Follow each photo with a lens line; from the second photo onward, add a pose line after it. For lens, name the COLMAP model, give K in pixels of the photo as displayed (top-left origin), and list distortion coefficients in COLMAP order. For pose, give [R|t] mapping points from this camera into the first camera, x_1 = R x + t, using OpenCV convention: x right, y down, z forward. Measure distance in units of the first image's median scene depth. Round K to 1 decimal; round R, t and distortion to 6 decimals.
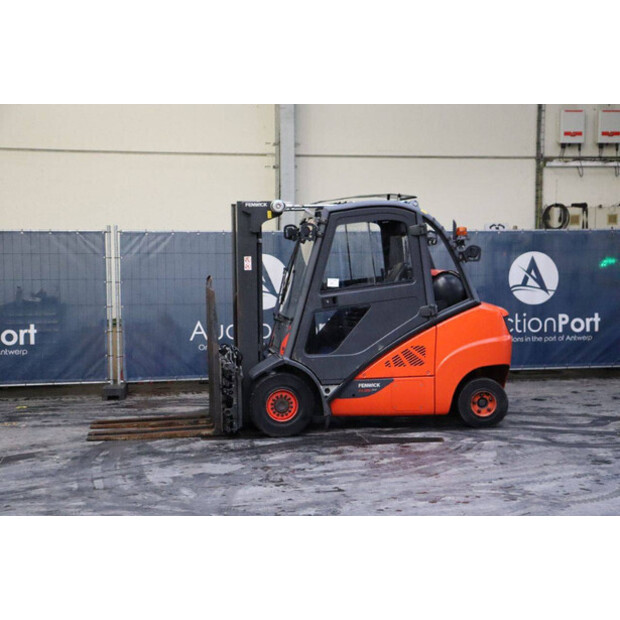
lens RADIAL K [[946.5, 0, 310.0], [0, 946.5, 310.0], [0, 0, 1]] dist [0.124155, 0.019647]
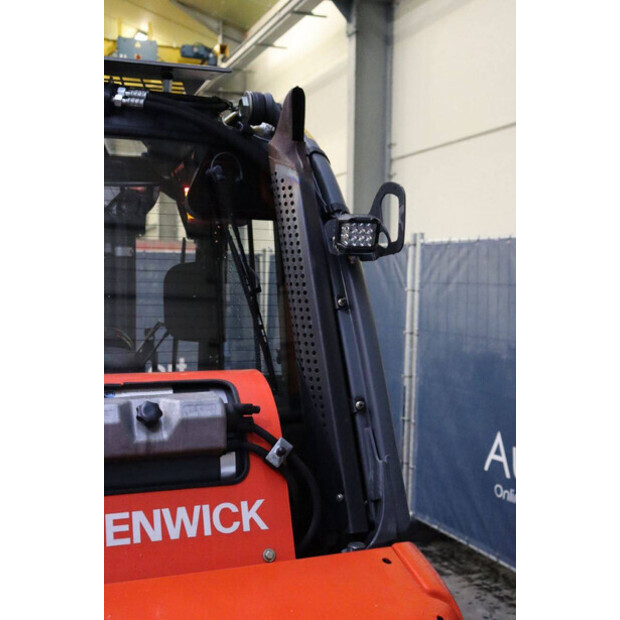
lens RADIAL K [[856.0, 0, 310.0], [0, 856.0, 310.0], [0, 0, 1]] dist [0.025670, 0.344174]
pose [[0.177169, 0.047930, -0.983013, 0.348274], [-0.074134, 0.996626, 0.035233, -0.070538], [0.981384, 0.066633, 0.180125, 1.070856]]
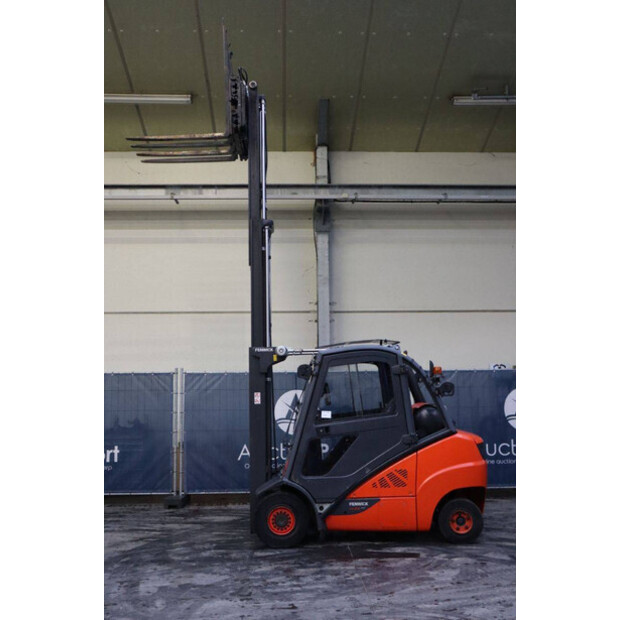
lens RADIAL K [[695.5, 0, 310.0], [0, 695.5, 310.0], [0, 0, 1]] dist [-0.044983, 0.154947]
pose [[0.989315, -0.020500, -0.144347, 0.130692], [-0.004372, 0.985450, -0.169911, -0.009710], [0.145729, 0.168727, 0.974830, 0.125184]]
